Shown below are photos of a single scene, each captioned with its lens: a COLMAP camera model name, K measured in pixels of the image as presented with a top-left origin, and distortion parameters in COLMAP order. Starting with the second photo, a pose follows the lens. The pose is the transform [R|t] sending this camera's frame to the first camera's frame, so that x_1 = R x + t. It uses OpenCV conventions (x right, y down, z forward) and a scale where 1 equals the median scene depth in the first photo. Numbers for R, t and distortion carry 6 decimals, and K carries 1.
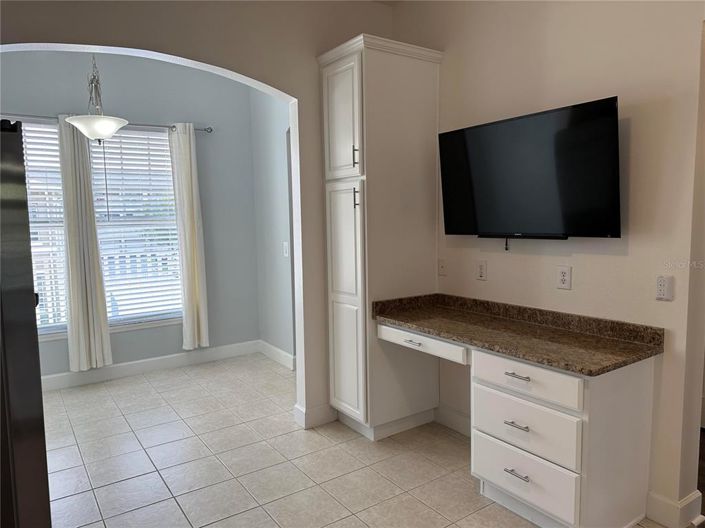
lens RADIAL K [[485.2, 0, 352.5], [0, 485.2, 264.0], [0, 0, 1]] dist [0.003715, -0.001729]
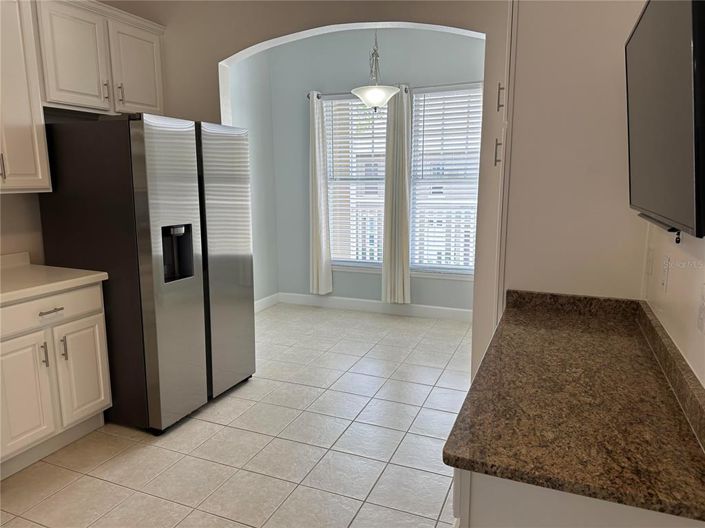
lens RADIAL K [[485.2, 0, 352.5], [0, 485.2, 264.0], [0, 0, 1]] dist [0.003715, -0.001729]
pose [[0.526617, 0.160030, -0.834904, 0.411092], [-0.083592, 0.987110, 0.136478, -0.034872], [0.845983, -0.002080, 0.533206, 0.287177]]
